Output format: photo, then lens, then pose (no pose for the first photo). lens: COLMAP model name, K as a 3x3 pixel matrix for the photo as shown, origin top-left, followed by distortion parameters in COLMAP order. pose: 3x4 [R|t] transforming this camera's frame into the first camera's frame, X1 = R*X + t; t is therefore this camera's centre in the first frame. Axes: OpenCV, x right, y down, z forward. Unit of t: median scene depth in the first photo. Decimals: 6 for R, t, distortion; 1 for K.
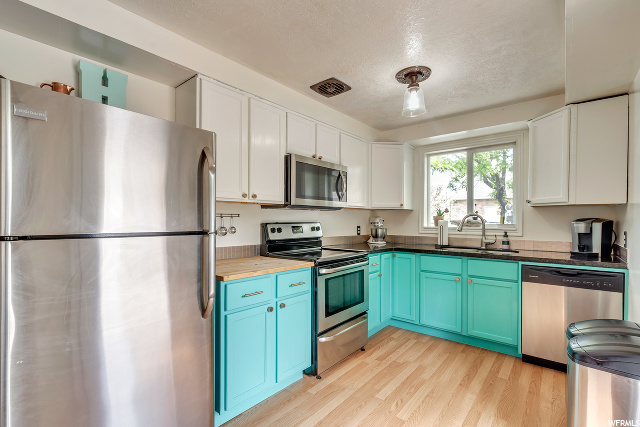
lens RADIAL K [[292.7, 0, 320.6], [0, 292.7, 219.0], [0, 0, 1]] dist [-0.009004, 0.003365]
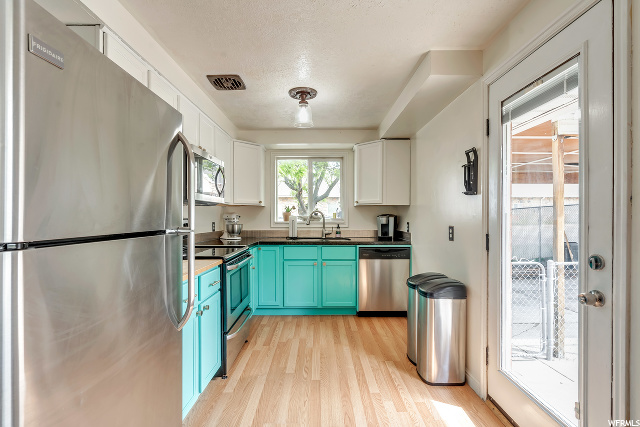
lens RADIAL K [[292.7, 0, 318.9], [0, 292.7, 213.5], [0, 0, 1]] dist [-0.009004, 0.003365]
pose [[0.771535, 0.001244, 0.636185, -0.334630], [0.002200, 0.999987, -0.004623, 0.000456], [-0.636183, 0.004967, 0.771522, 0.037695]]
